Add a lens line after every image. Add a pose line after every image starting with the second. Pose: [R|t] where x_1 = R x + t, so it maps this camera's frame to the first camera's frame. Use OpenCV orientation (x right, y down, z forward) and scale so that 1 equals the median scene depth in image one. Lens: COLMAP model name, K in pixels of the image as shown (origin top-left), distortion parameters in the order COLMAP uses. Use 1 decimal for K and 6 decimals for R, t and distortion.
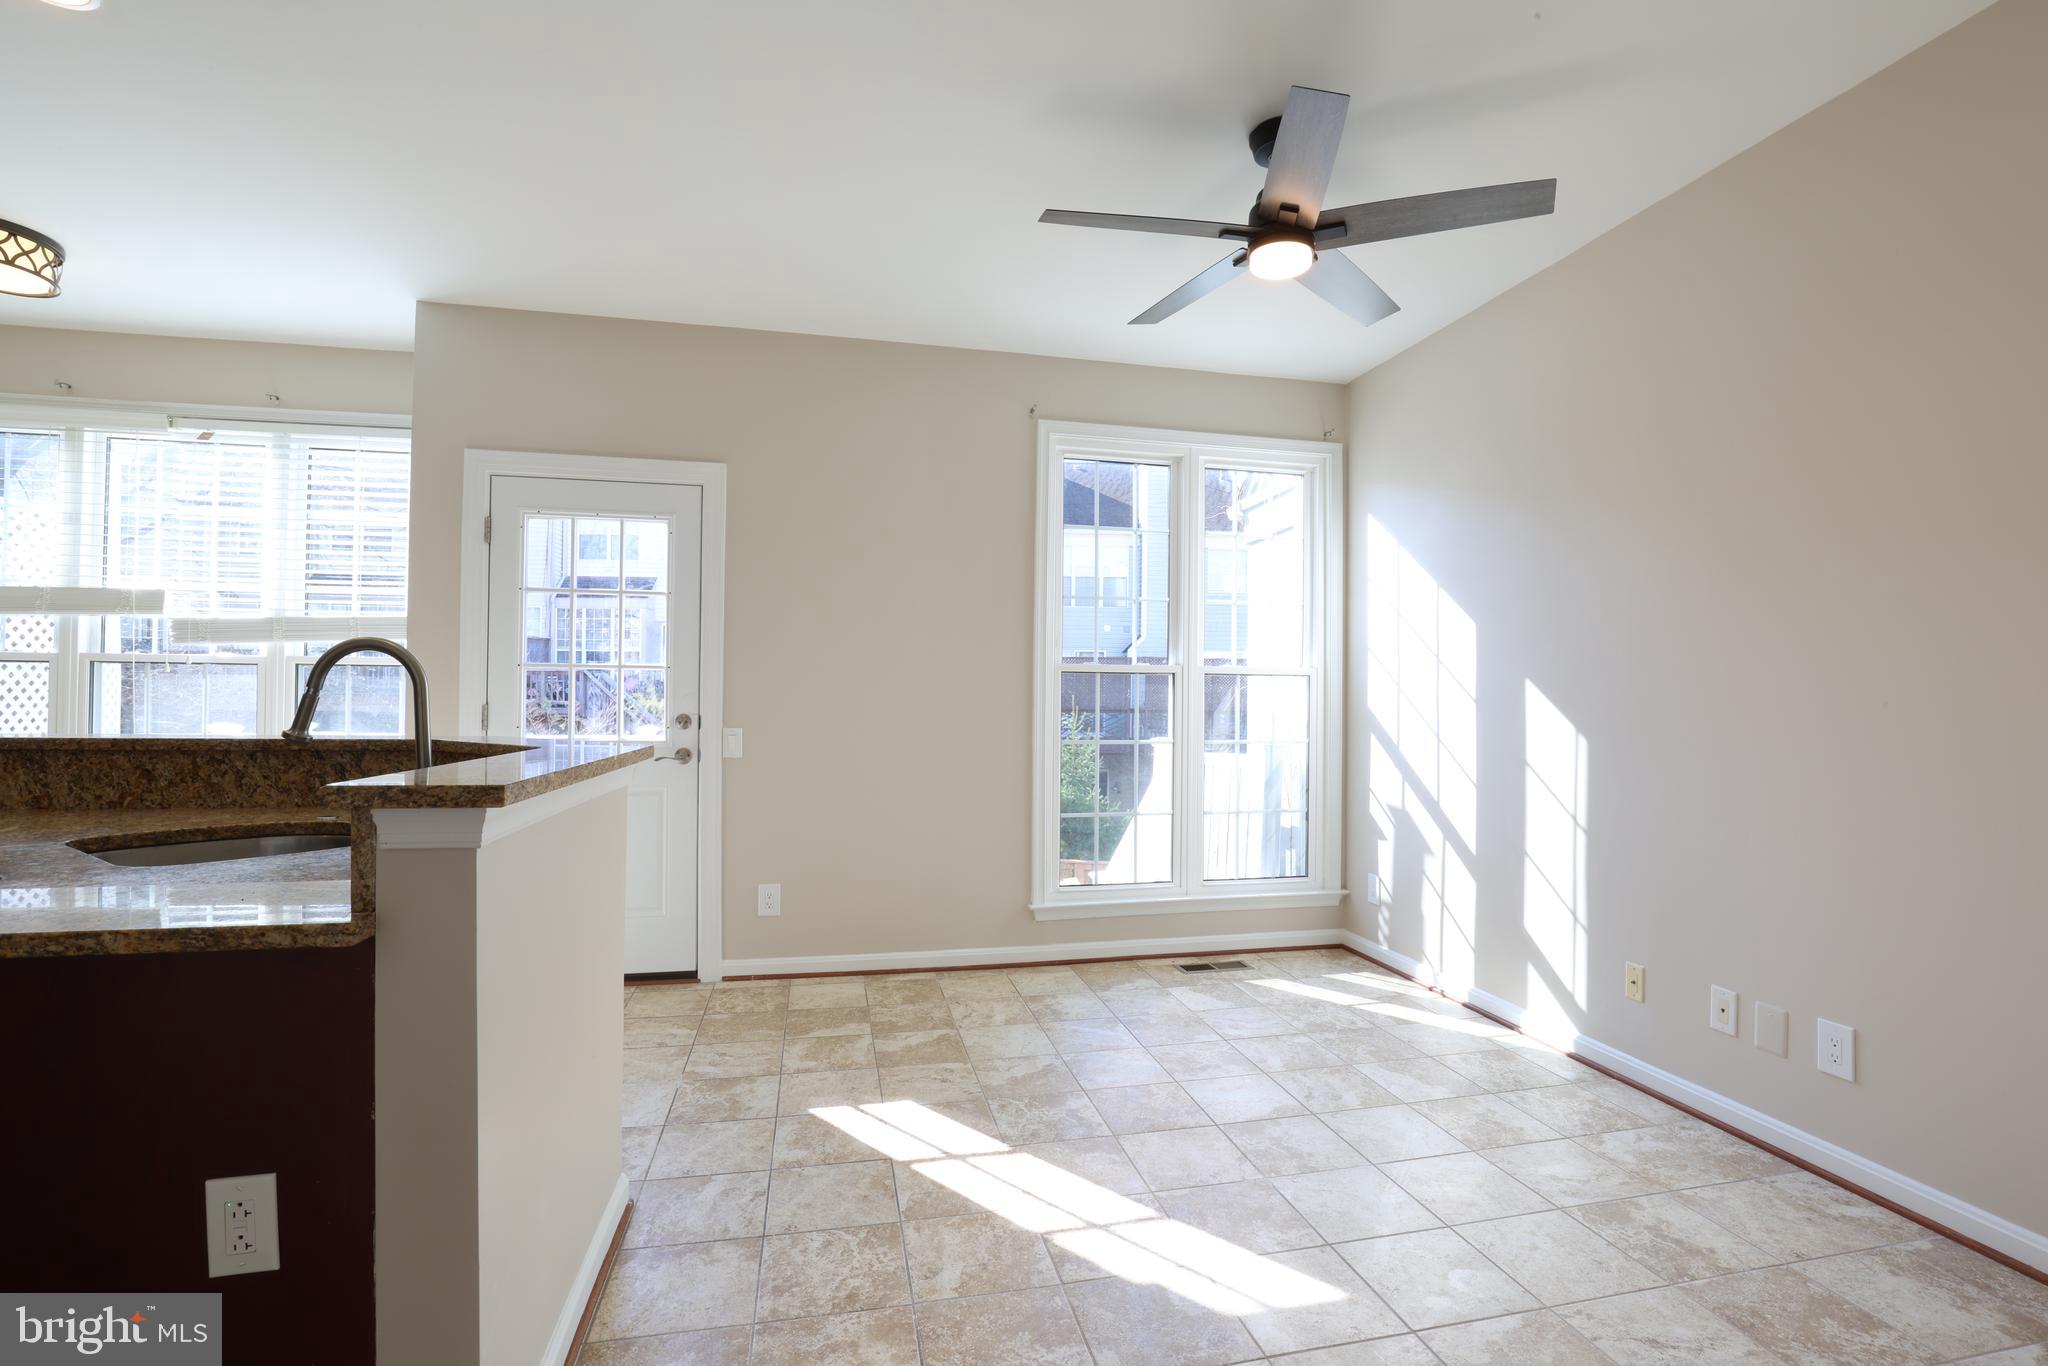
lens RADIAL K [[950.5, 0, 1027.2], [0, 950.5, 695.1], [0, 0, 1]] dist [-0.019926, 0.000316]
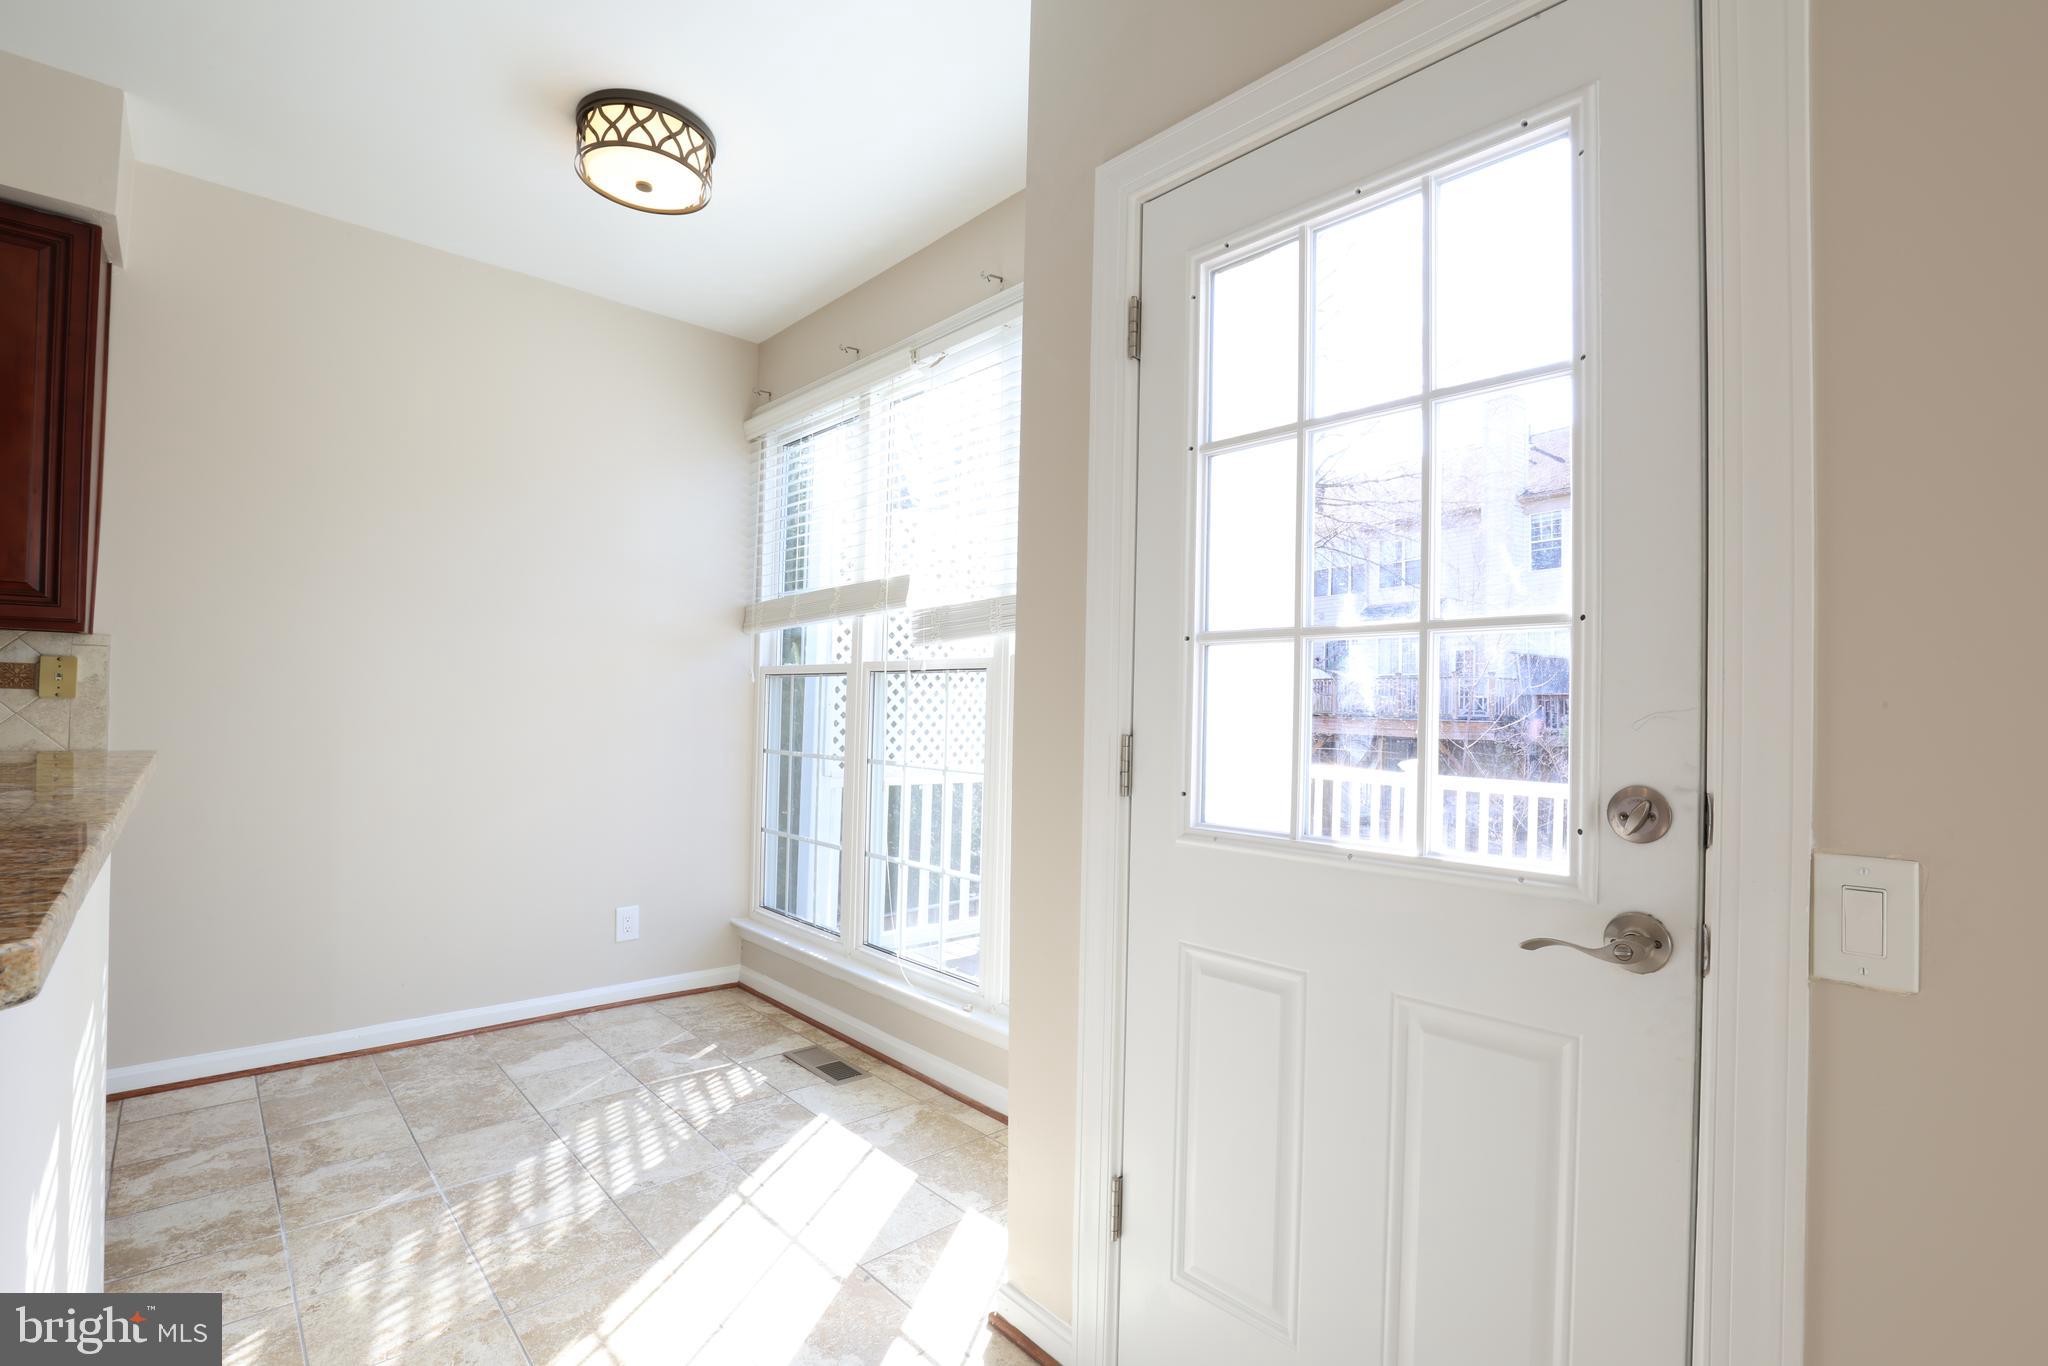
lens RADIAL K [[950.5, 0, 1027.2], [0, 950.5, 695.1], [0, 0, 1]] dist [-0.019926, 0.000316]
pose [[0.496445, -0.014482, -0.867948, -0.278826], [-0.005007, 0.999796, -0.019546, -0.000819], [0.868054, 0.014050, 0.496271, 0.928097]]
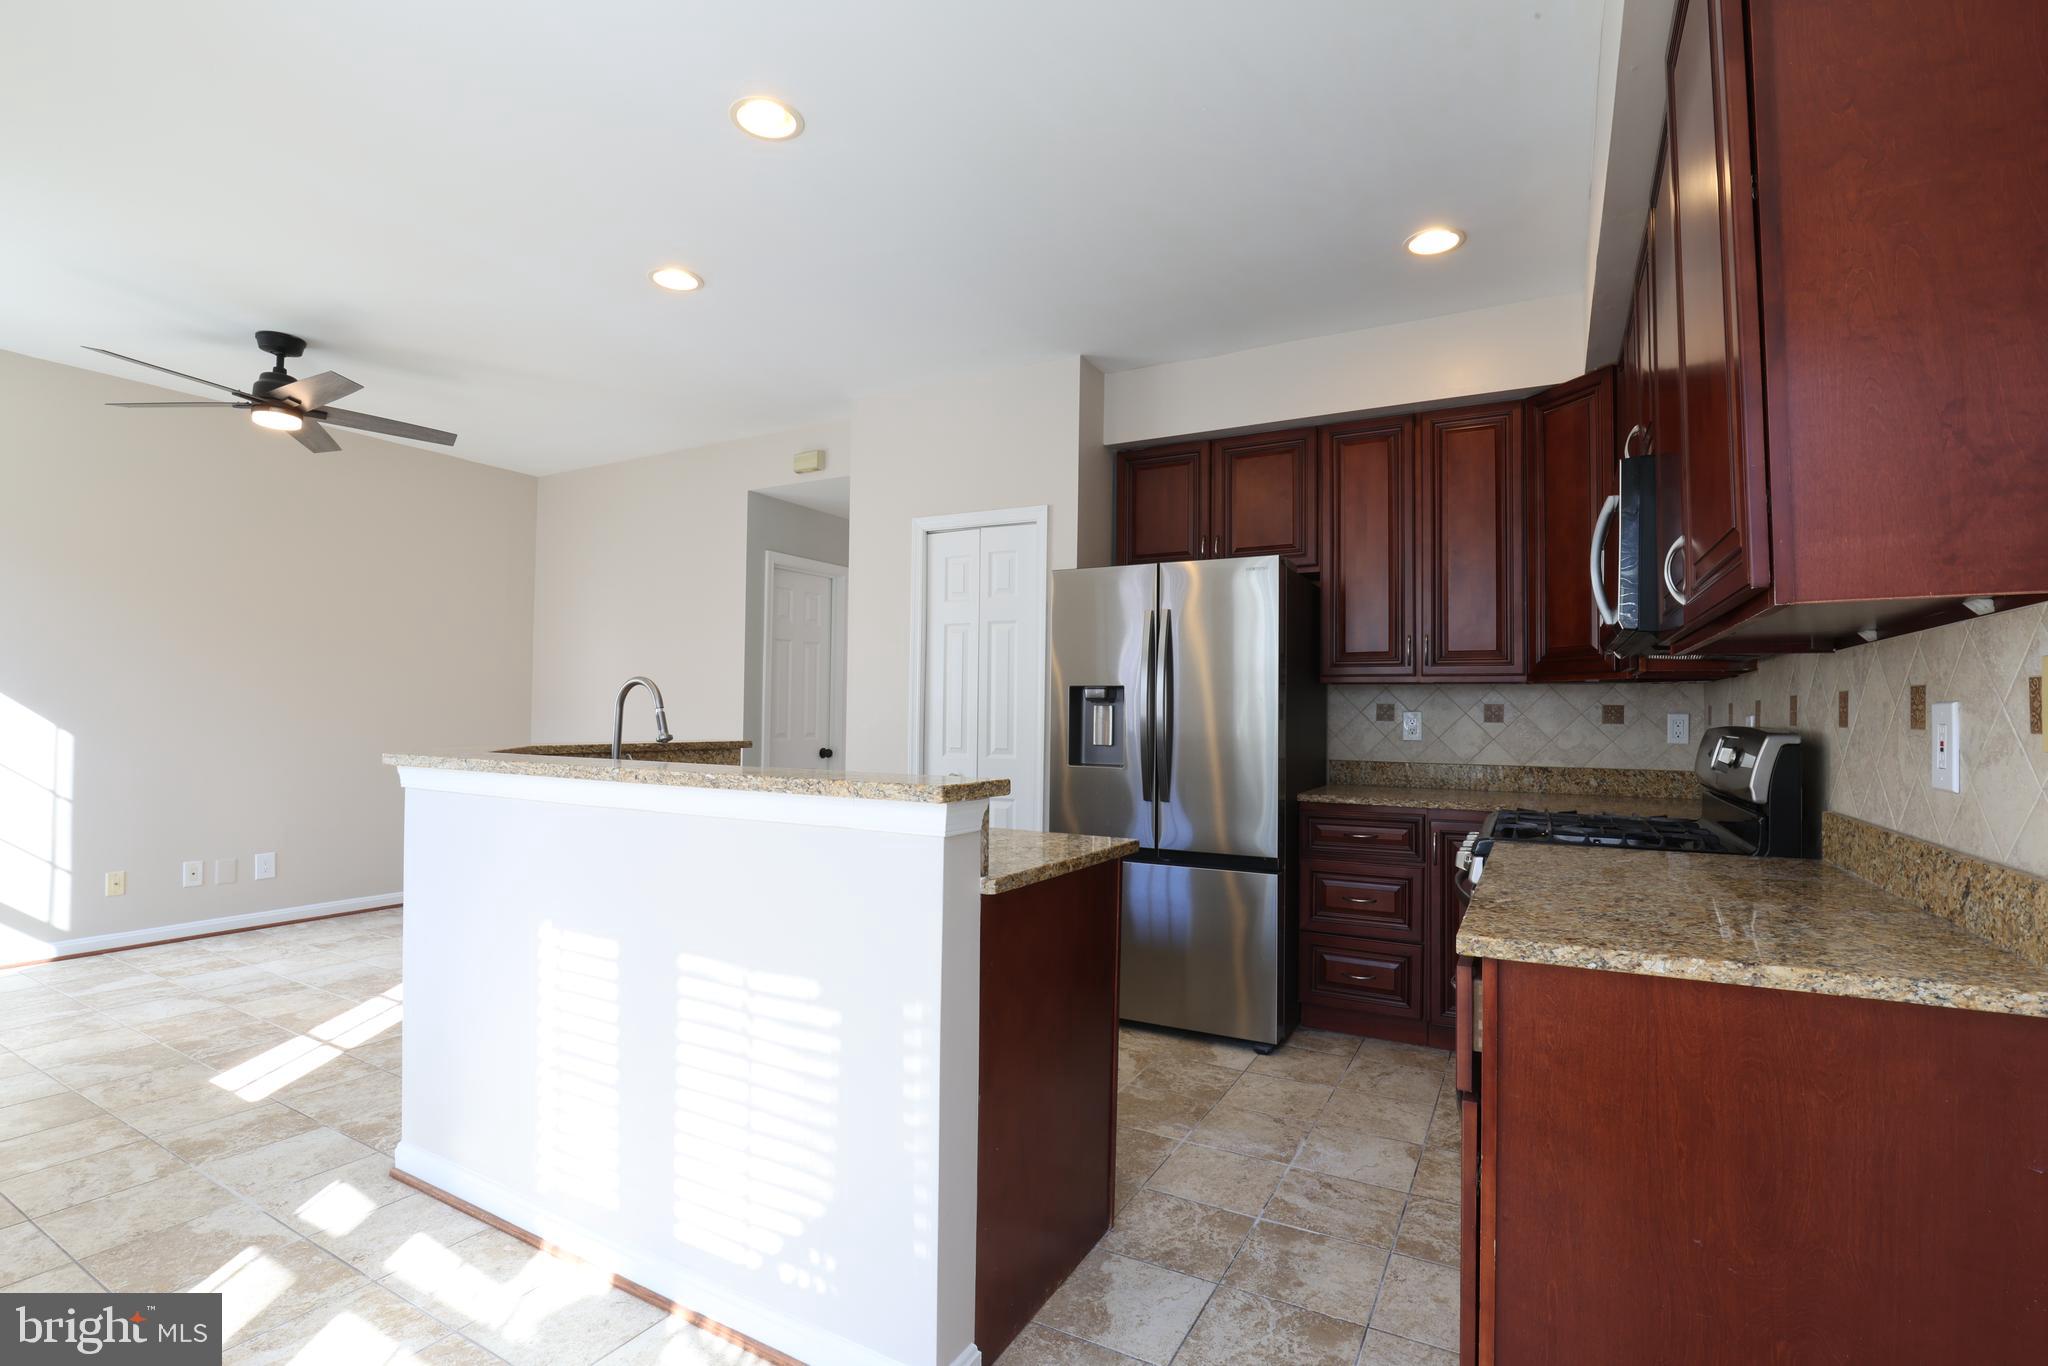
lens RADIAL K [[928.7, 0, 1024.0], [0, 928.7, 683.0], [0, 0, 1]] dist [-0.020792, 0.000037]
pose [[-0.751253, 0.005266, 0.659993, -1.406179], [-0.024272, 0.999071, -0.035600, -0.008254], [-0.659568, -0.042764, -0.750428, 1.102358]]
